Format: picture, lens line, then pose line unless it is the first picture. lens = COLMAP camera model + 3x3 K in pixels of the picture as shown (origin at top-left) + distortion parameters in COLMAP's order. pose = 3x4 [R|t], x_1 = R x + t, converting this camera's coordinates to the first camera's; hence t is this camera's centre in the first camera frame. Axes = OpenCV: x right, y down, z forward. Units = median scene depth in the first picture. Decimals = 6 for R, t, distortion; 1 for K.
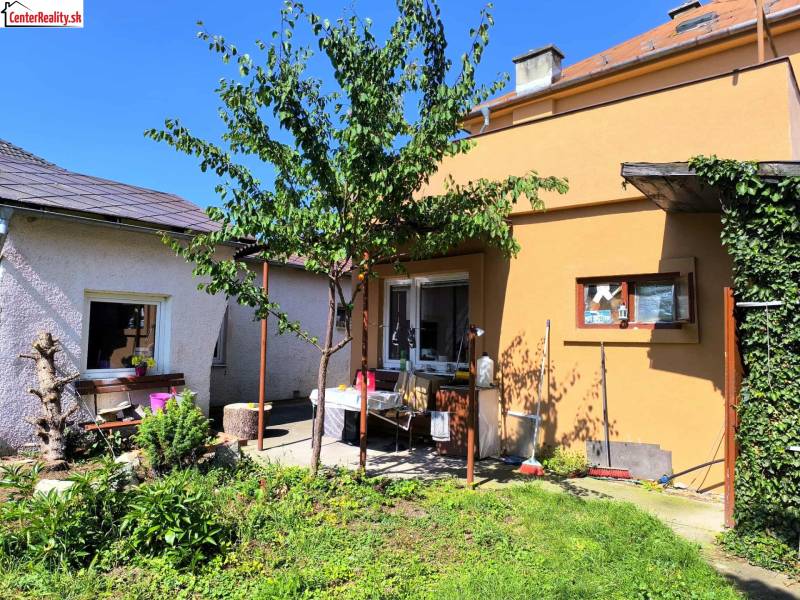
lens RADIAL K [[541.2, 0, 400.0], [0, 541.2, 300.0], [0, 0, 1]] dist [0.042470, -0.070473]
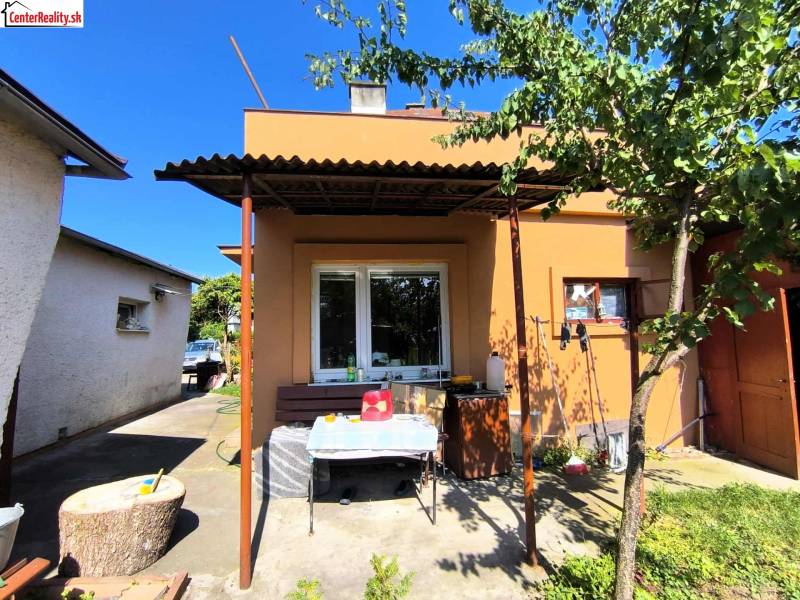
lens RADIAL K [[361.0, 0, 400.0], [0, 361.0, 300.0], [0, 0, 1]] dist [-0.036245, 0.017370]
pose [[0.644815, 0.023767, 0.763969, -0.300707], [-0.014015, 0.999716, -0.019272, 0.016323], [-0.764210, 0.001720, 0.644965, 0.506355]]
